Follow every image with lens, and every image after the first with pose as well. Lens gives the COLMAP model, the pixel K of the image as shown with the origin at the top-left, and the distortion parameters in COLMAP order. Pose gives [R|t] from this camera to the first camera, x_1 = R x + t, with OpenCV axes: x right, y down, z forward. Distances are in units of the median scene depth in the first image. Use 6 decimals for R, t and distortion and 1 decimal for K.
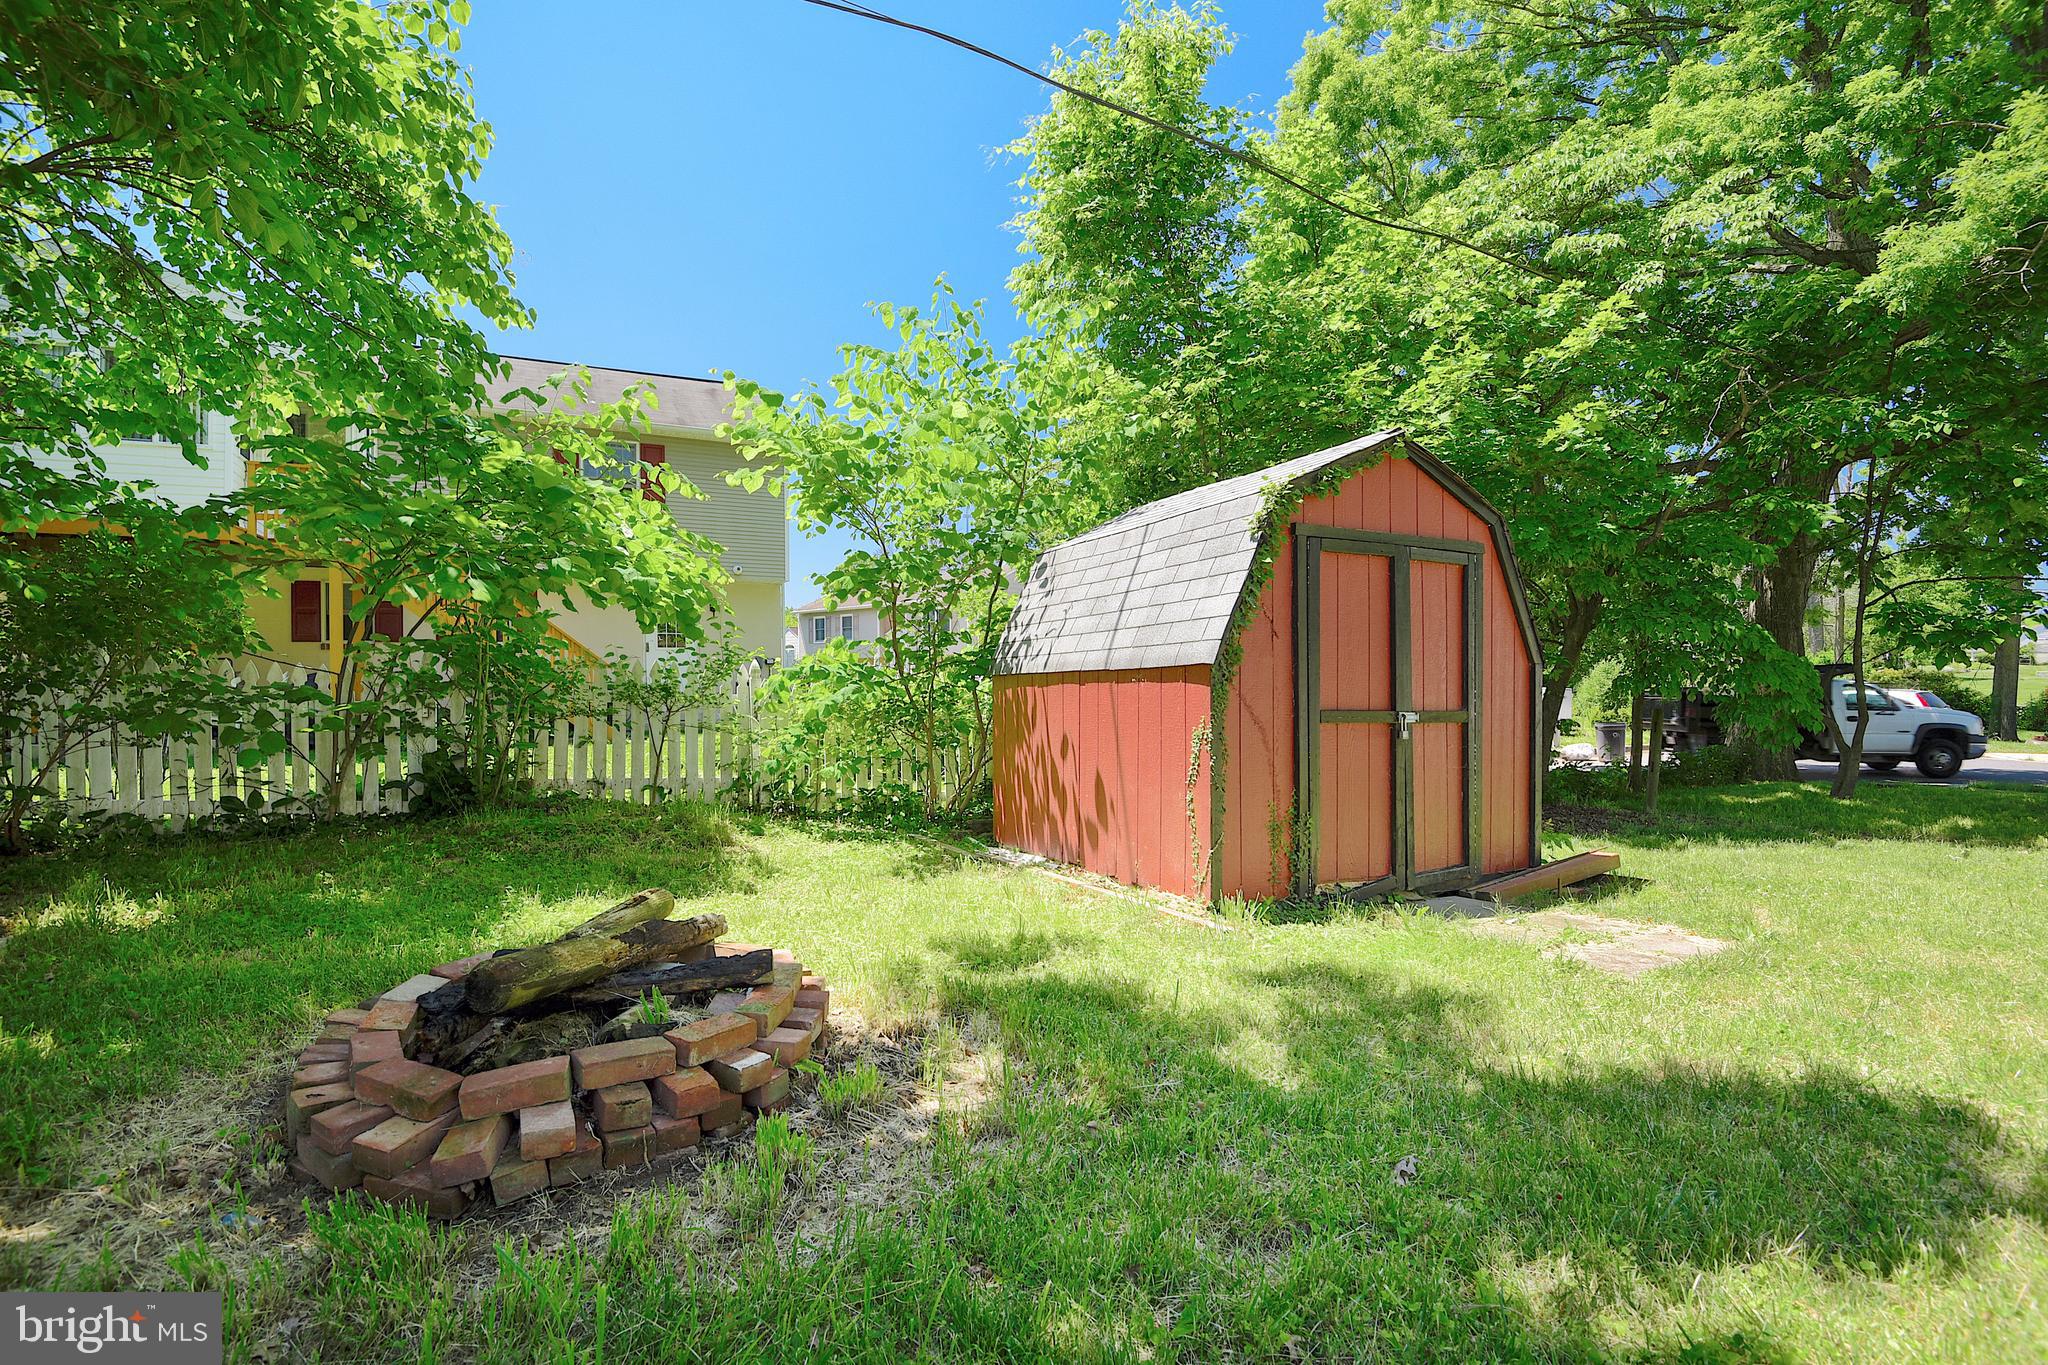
lens RADIAL K [[986.4, 0, 1024.0], [0, 986.4, 682.5], [0, 0, 1]] dist [0.002636, -0.032975]
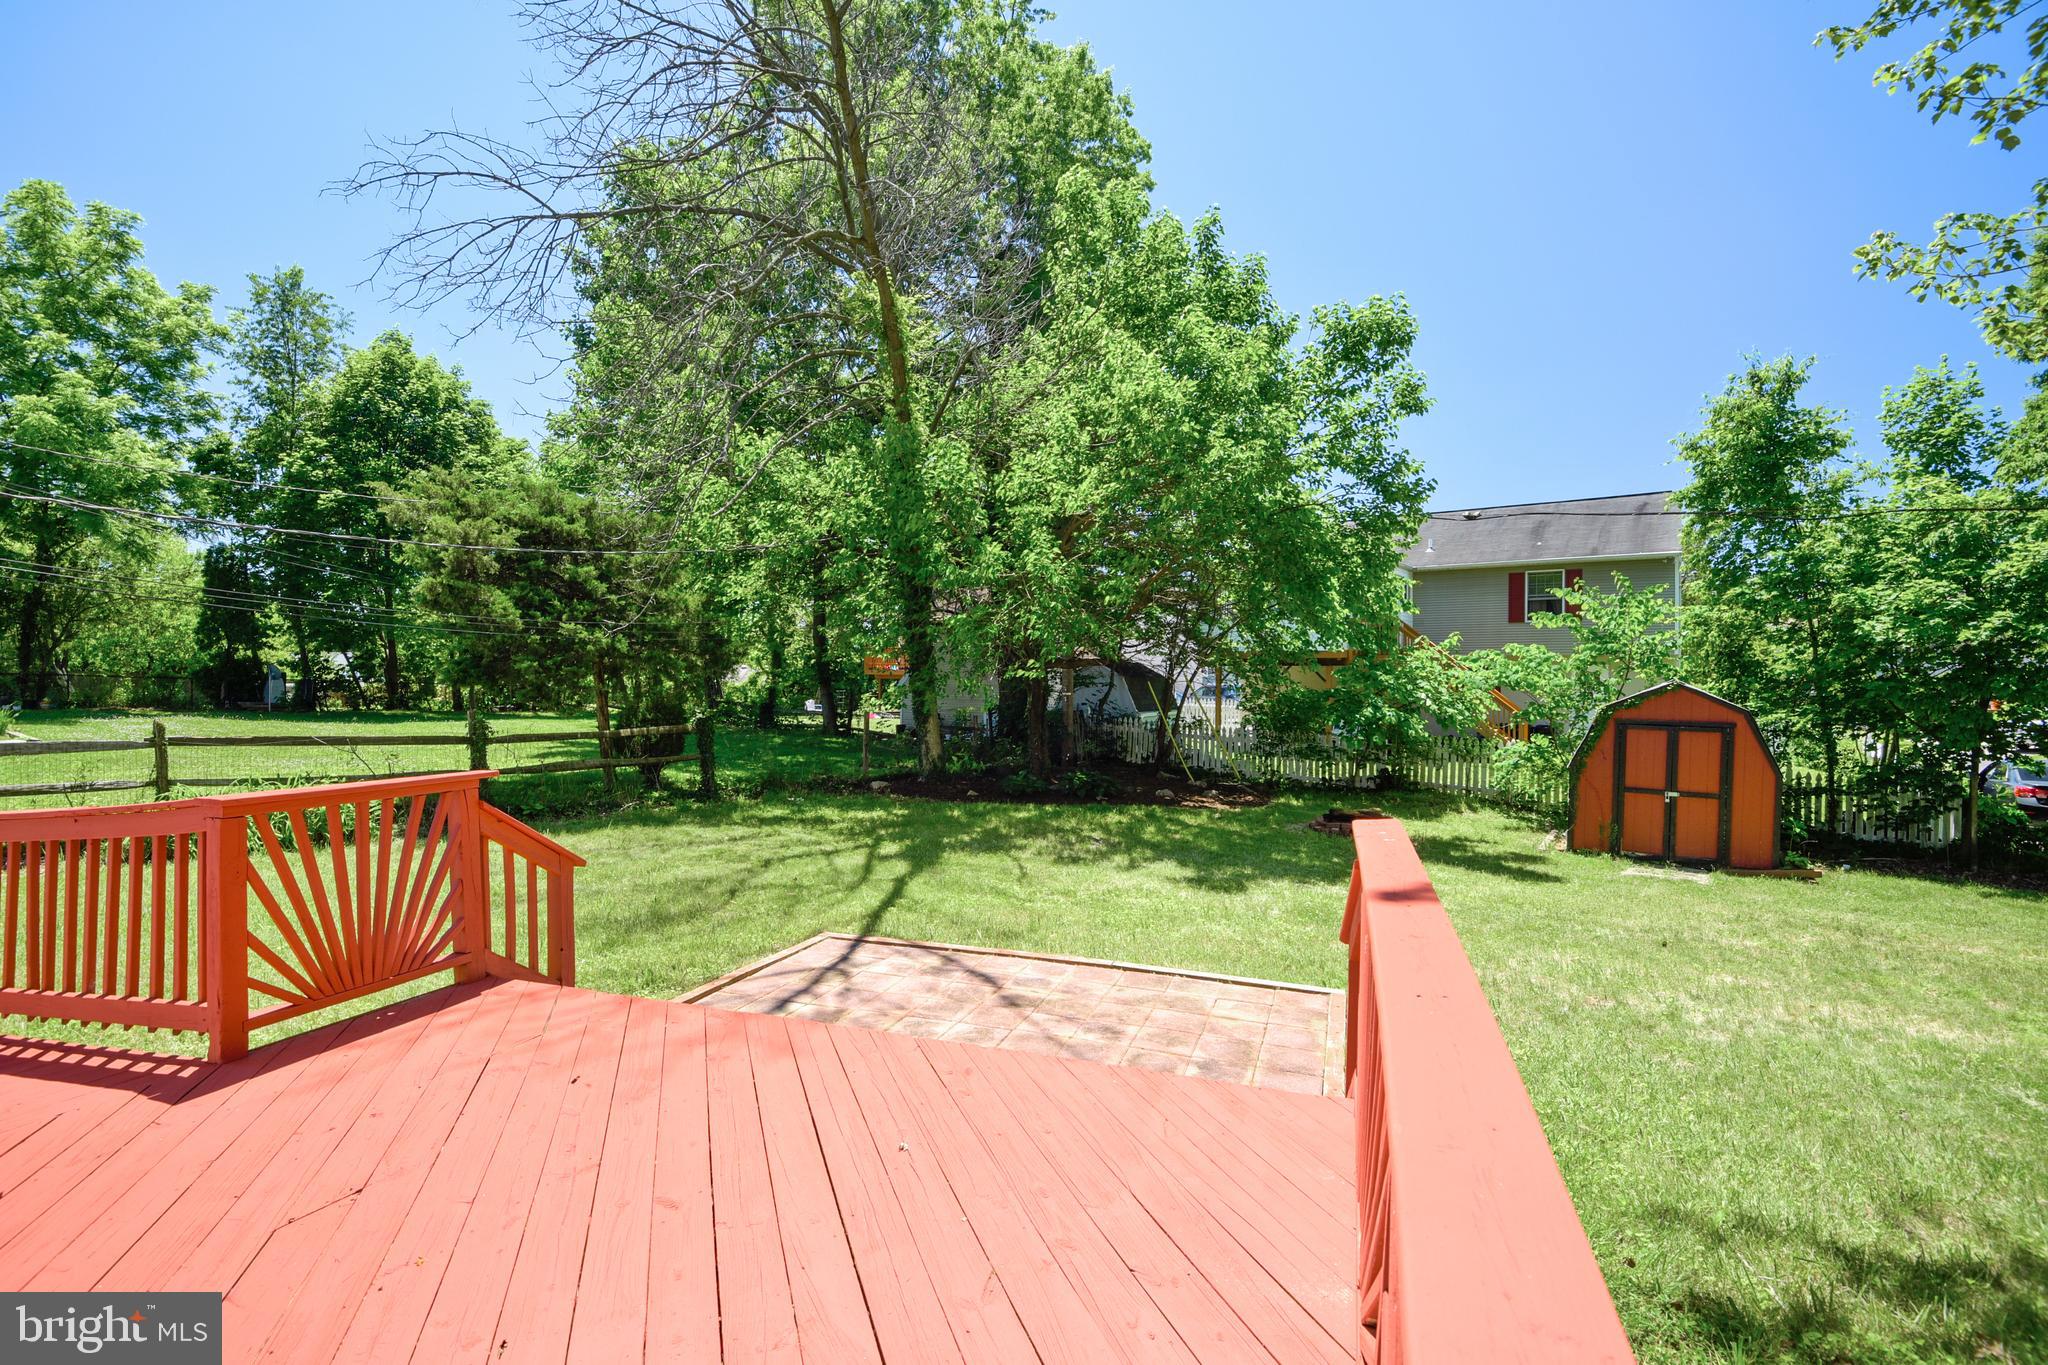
lens RADIAL K [[986.4, 0, 1024.0], [0, 986.4, 682.5], [0, 0, 1]] dist [0.002636, -0.032975]
pose [[0.499554, 0.021941, -0.866005, 1.607987], [-0.020846, 0.999694, 0.013303, -0.232274], [0.866032, 0.011407, 0.499858, -1.599136]]
